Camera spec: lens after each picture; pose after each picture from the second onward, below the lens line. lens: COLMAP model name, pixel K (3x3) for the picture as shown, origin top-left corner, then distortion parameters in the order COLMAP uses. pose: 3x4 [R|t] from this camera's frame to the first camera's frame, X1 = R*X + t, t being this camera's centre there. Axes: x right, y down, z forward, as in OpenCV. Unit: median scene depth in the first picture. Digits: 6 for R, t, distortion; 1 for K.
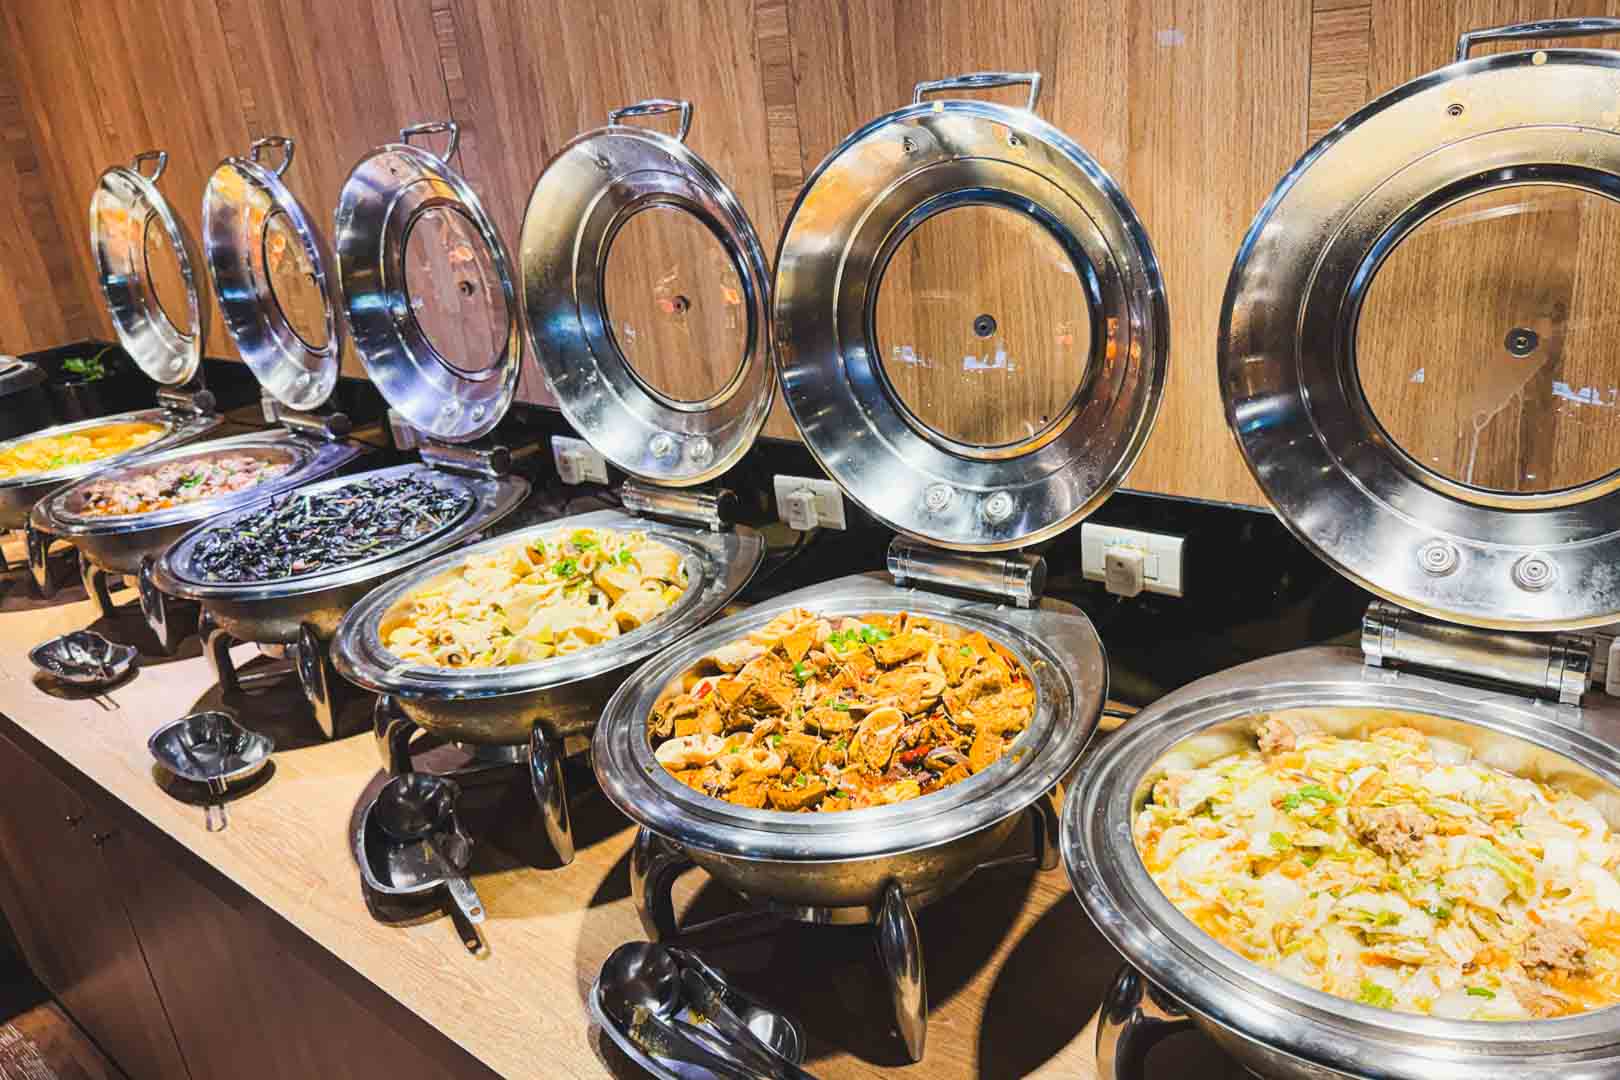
lens RADIAL K [[1071.0, 0, 810.0], [0, 1071.0, 540.0], [0, 0, 1]] dist [0.070988, -0.141254]
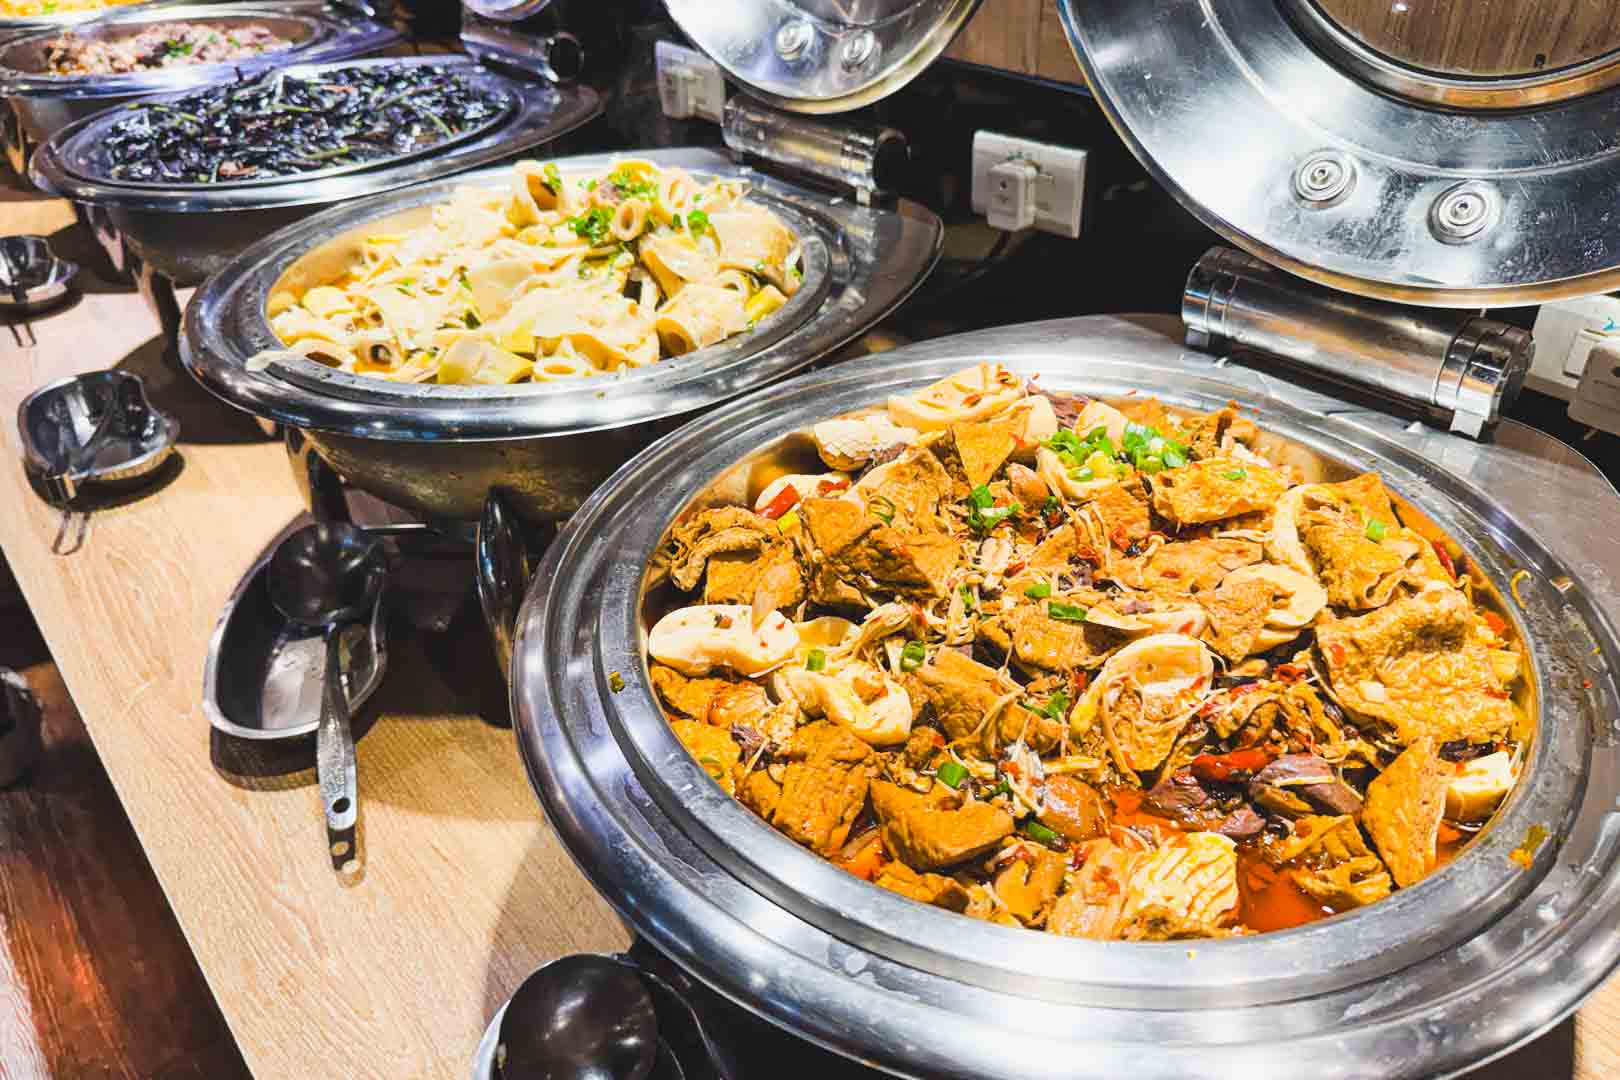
lens RADIAL K [[1112.7, 0, 831.3], [0, 1112.7, 539.0], [0, 0, 1]] dist [0.065625, -0.079767]
pose [[0.981350, 0.169687, -0.090322, -0.019610], [-0.142934, 0.958315, 0.247393, 0.018577], [0.128536, -0.229869, 0.964696, 0.367479]]
